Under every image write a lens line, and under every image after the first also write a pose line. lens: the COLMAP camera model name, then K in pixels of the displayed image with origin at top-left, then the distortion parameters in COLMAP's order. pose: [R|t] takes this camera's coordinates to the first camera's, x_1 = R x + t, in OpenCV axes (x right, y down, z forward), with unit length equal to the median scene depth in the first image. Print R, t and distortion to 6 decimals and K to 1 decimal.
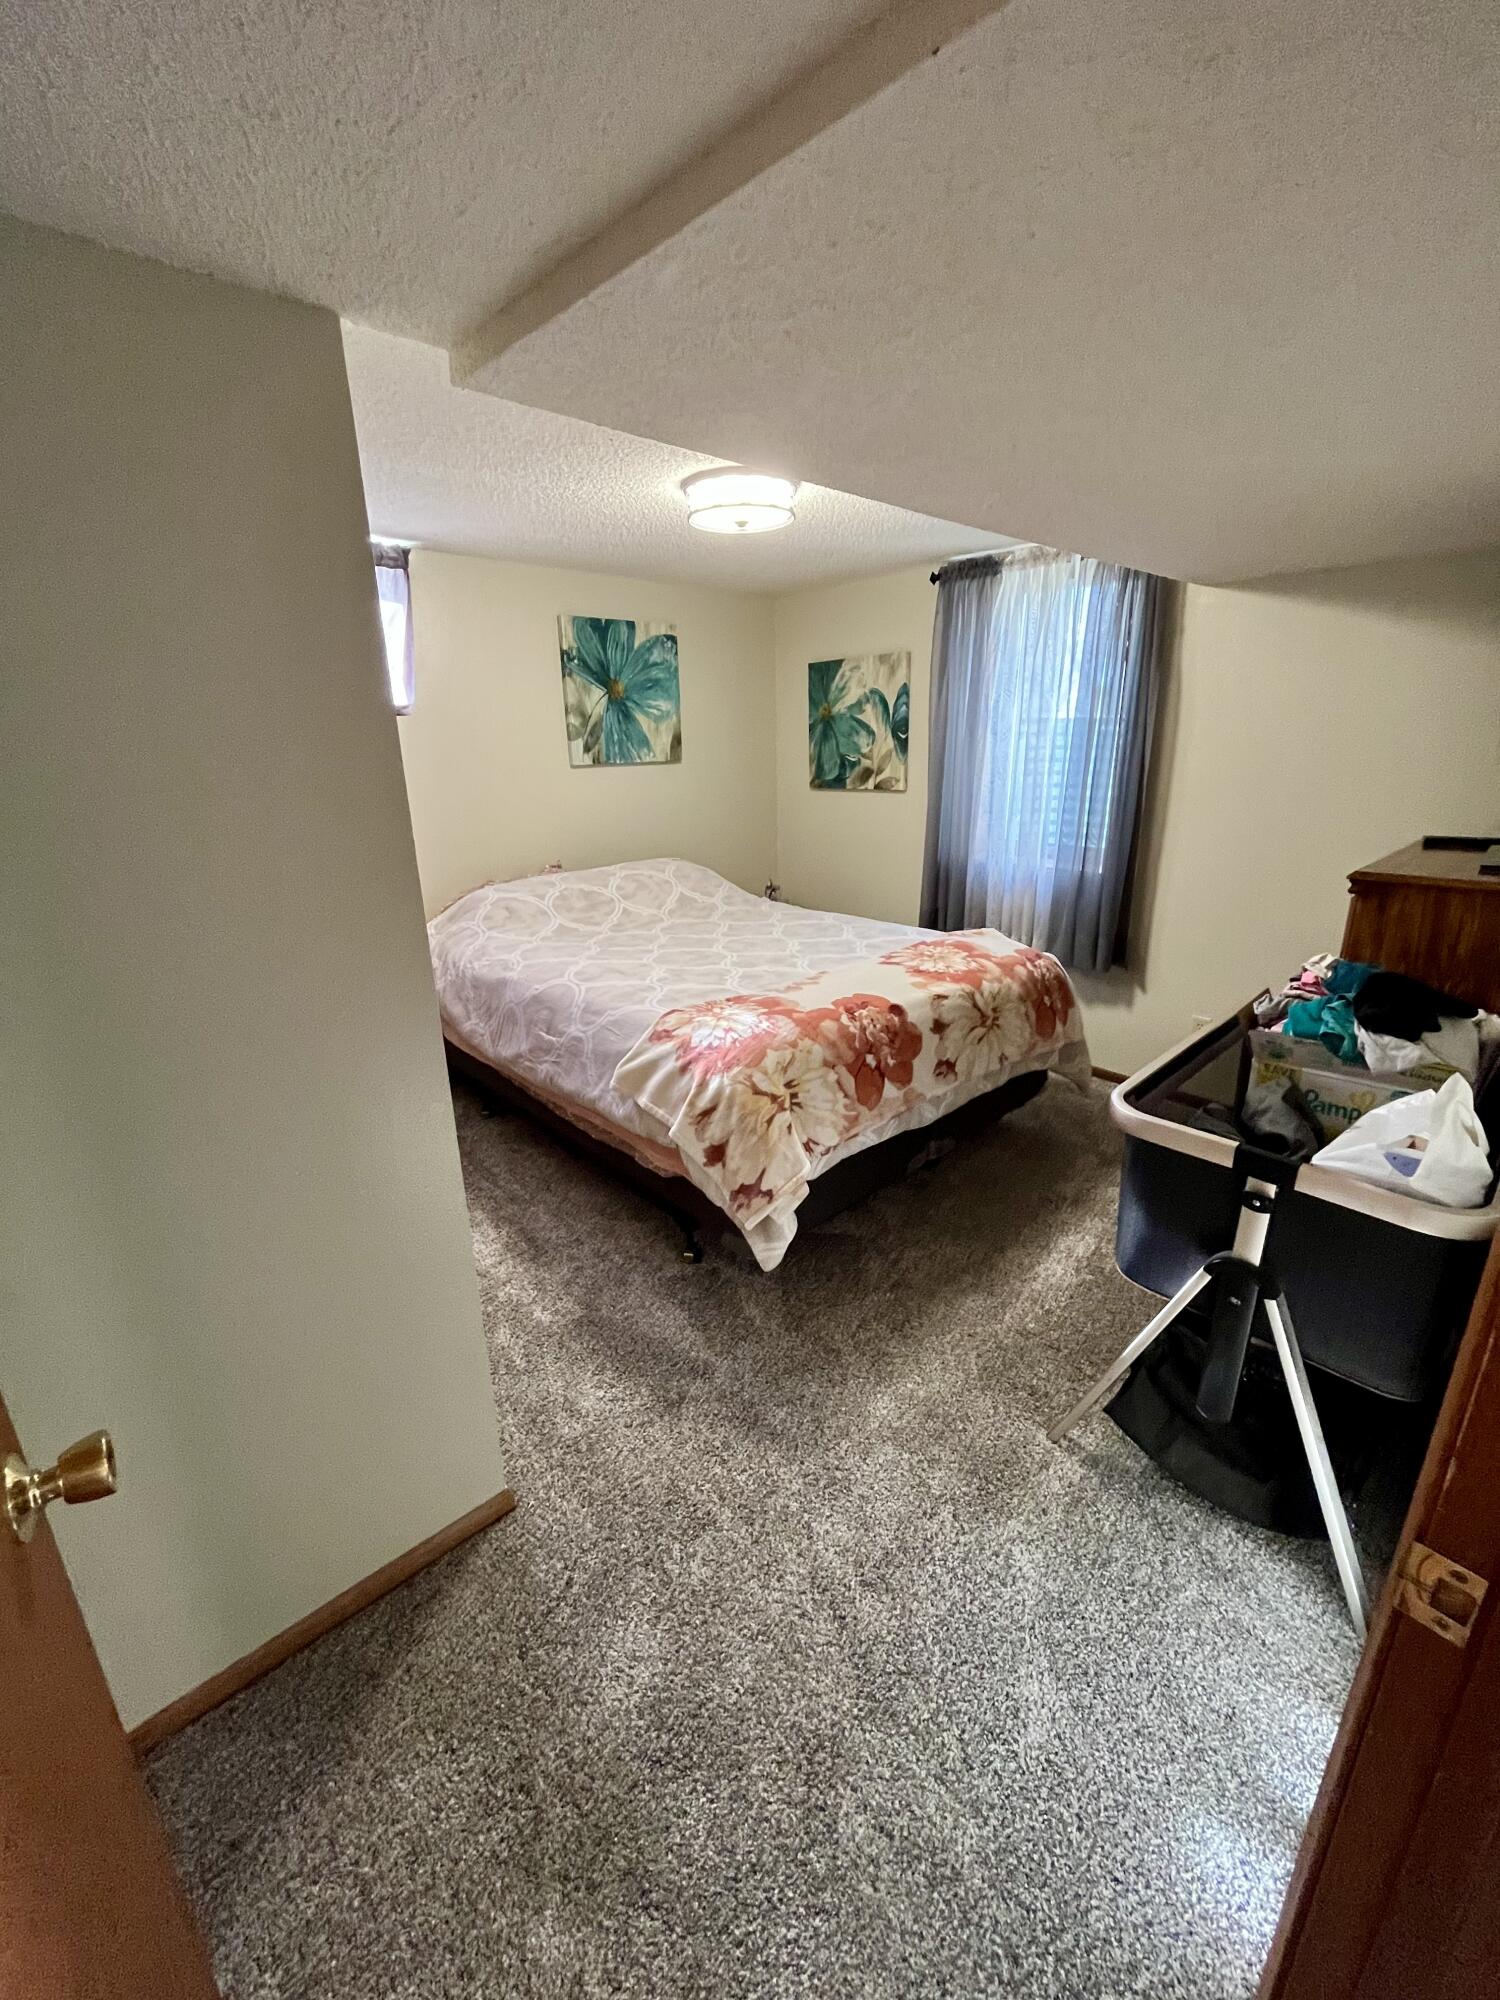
lens RADIAL K [[819.2, 0, 753.2], [0, 819.2, 1000.2], [0, 0, 1]] dist [-0.000717, 0.000670]
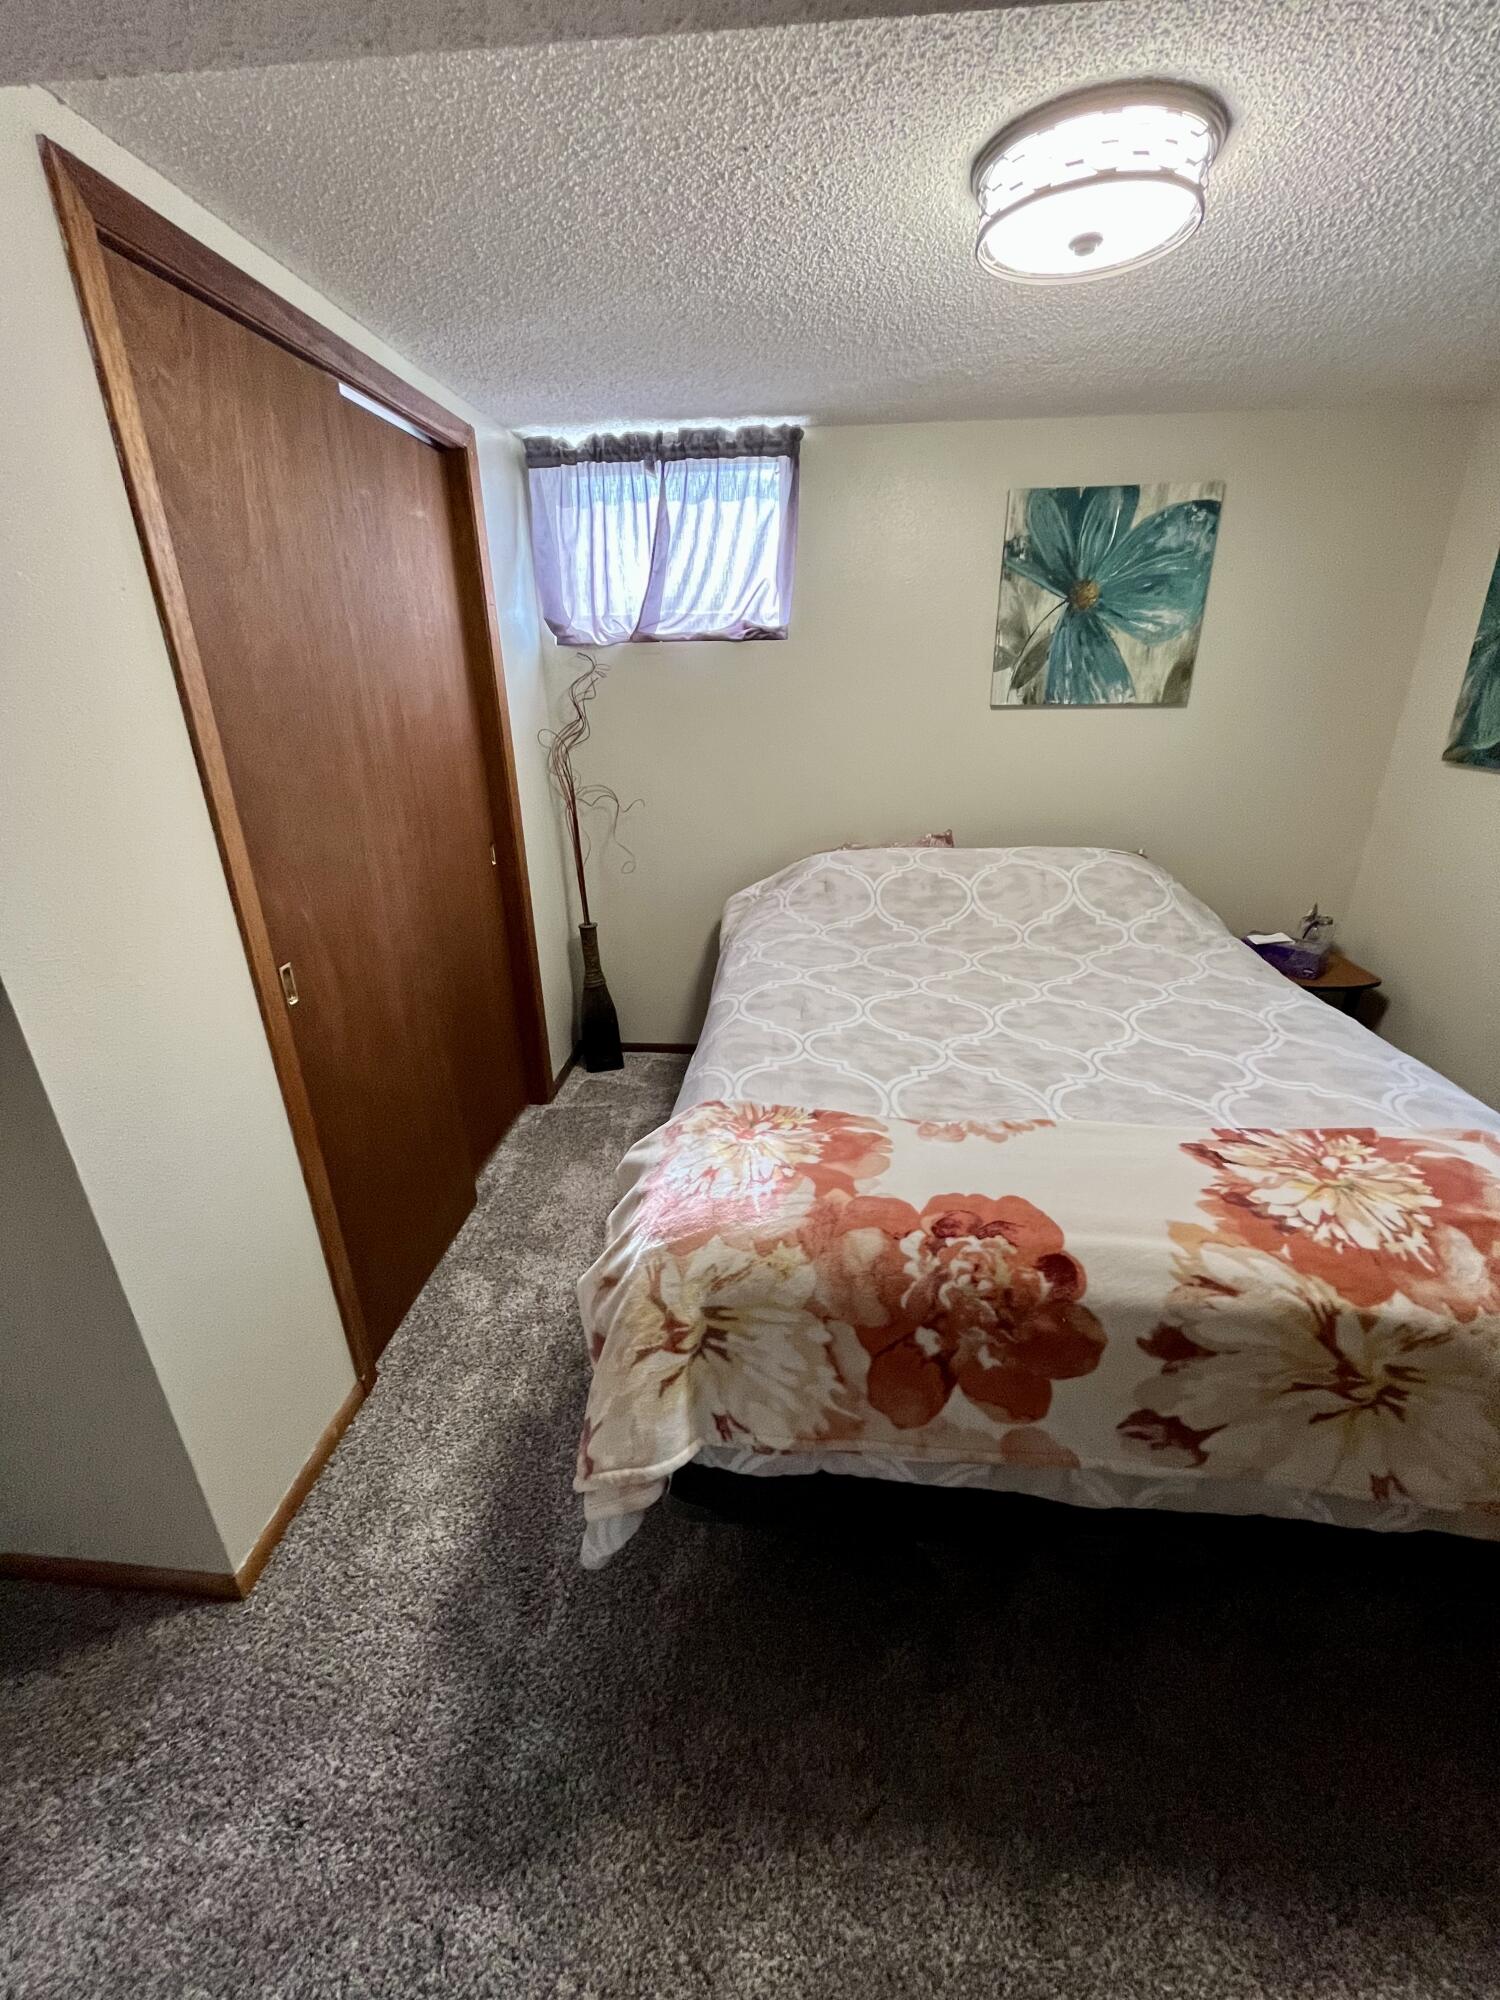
lens RADIAL K [[819.2, 0, 748.3], [0, 819.2, 995.3], [0, 0, 1]] dist [-0.000717, 0.000670]
pose [[0.670281, 0.285689, -0.684913, 0.294994], [-0.225932, 0.957676, 0.178358, -0.163899], [0.706879, 0.035194, 0.706458, 0.460520]]
